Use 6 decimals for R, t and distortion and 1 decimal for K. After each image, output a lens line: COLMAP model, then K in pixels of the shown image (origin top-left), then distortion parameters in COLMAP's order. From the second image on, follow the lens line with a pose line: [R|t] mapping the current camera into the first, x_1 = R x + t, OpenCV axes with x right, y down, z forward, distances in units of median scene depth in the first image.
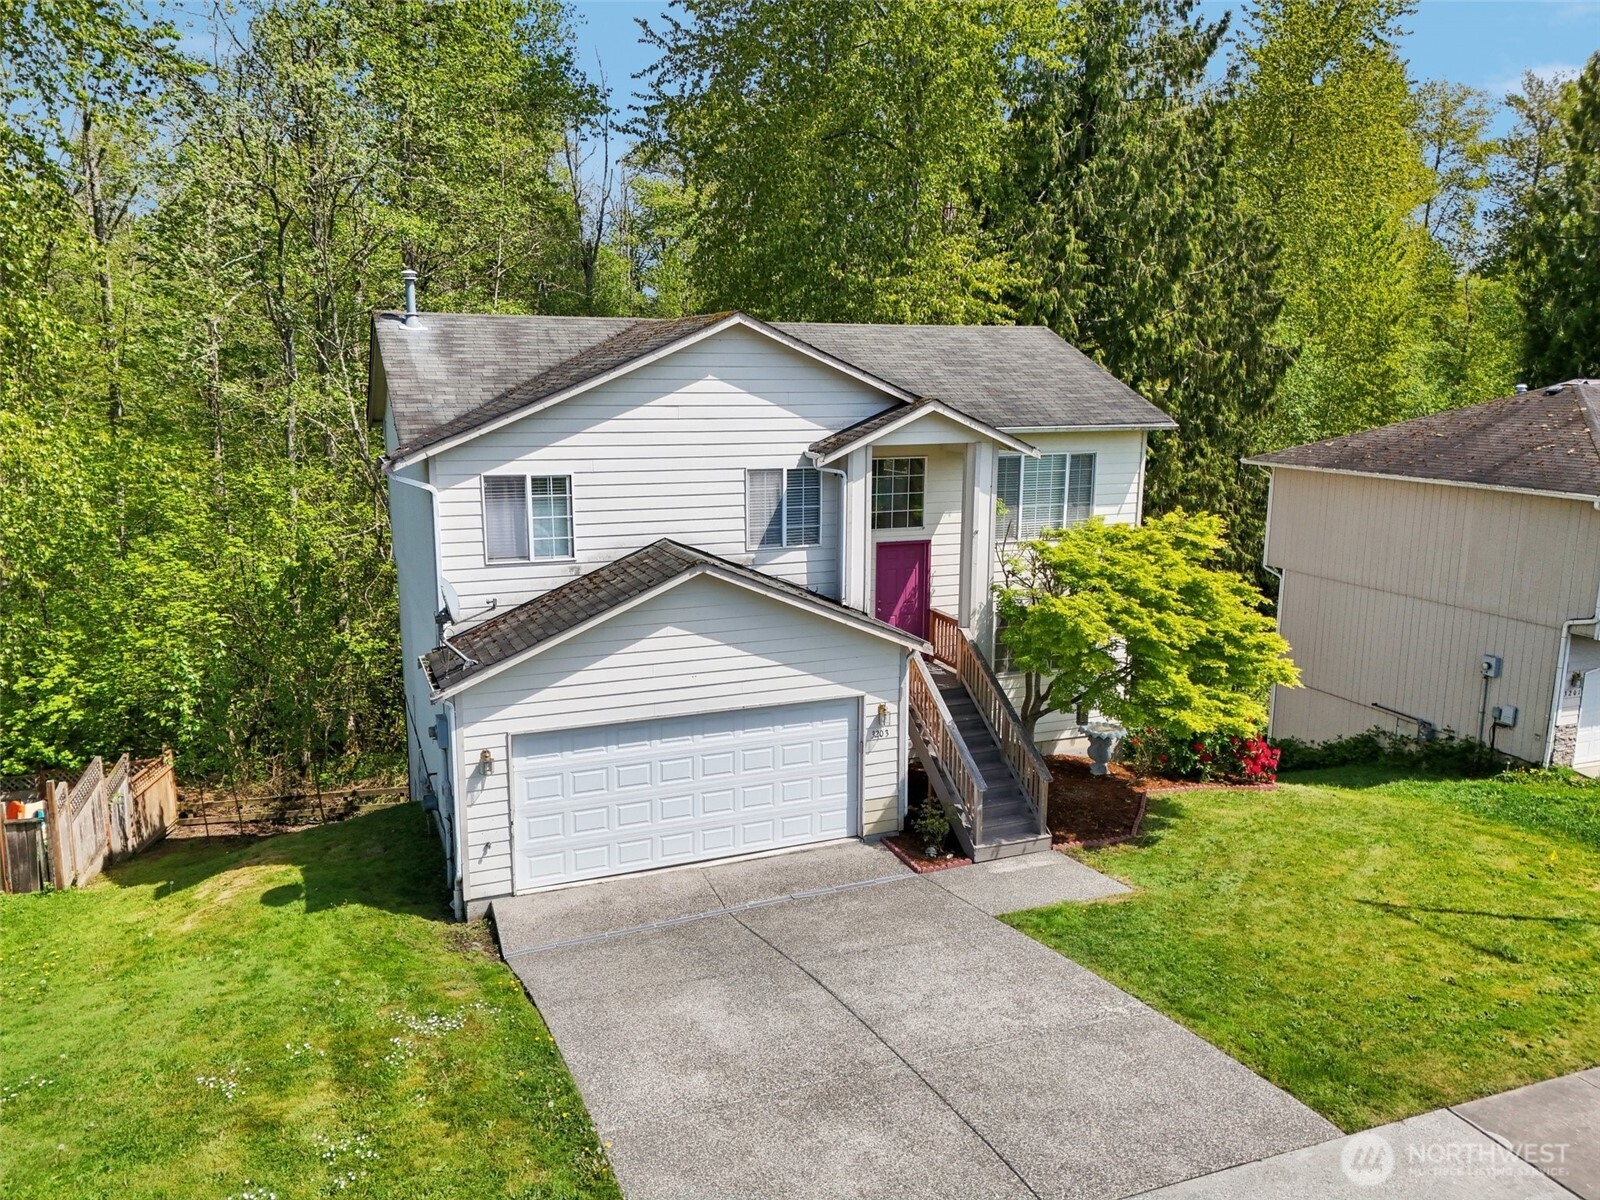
lens RADIAL K [[1209.2, 0, 800.0], [0, 1209.2, 600.0], [0, 0, 1]] dist [0.102011, -0.127534]
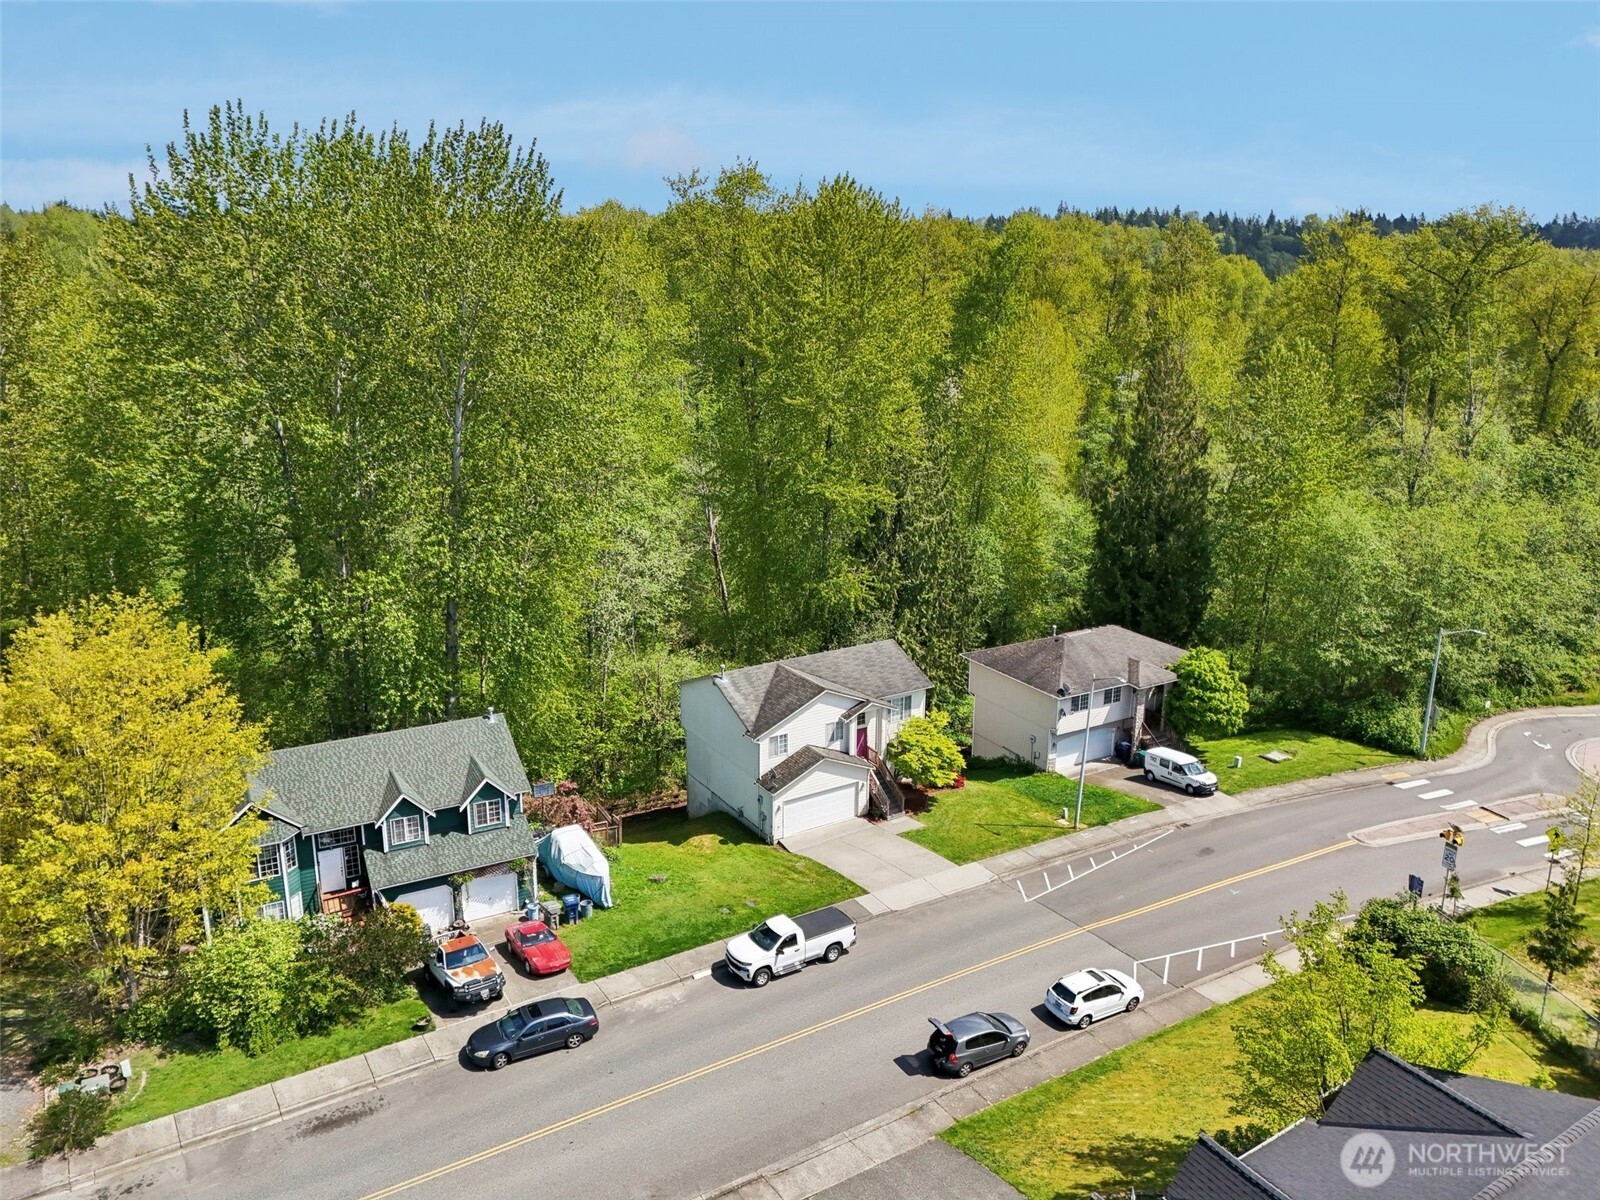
lens RADIAL K [[1209.2, 0, 800.0], [0, 1209.2, 600.0], [0, 0, 1]] dist [0.102011, -0.127534]
pose [[0.984929, -0.045091, 0.166976, -0.737537], [0.031241, 0.995920, 0.084661, -0.813958], [-0.170112, -0.078168, 0.982319, -2.686143]]
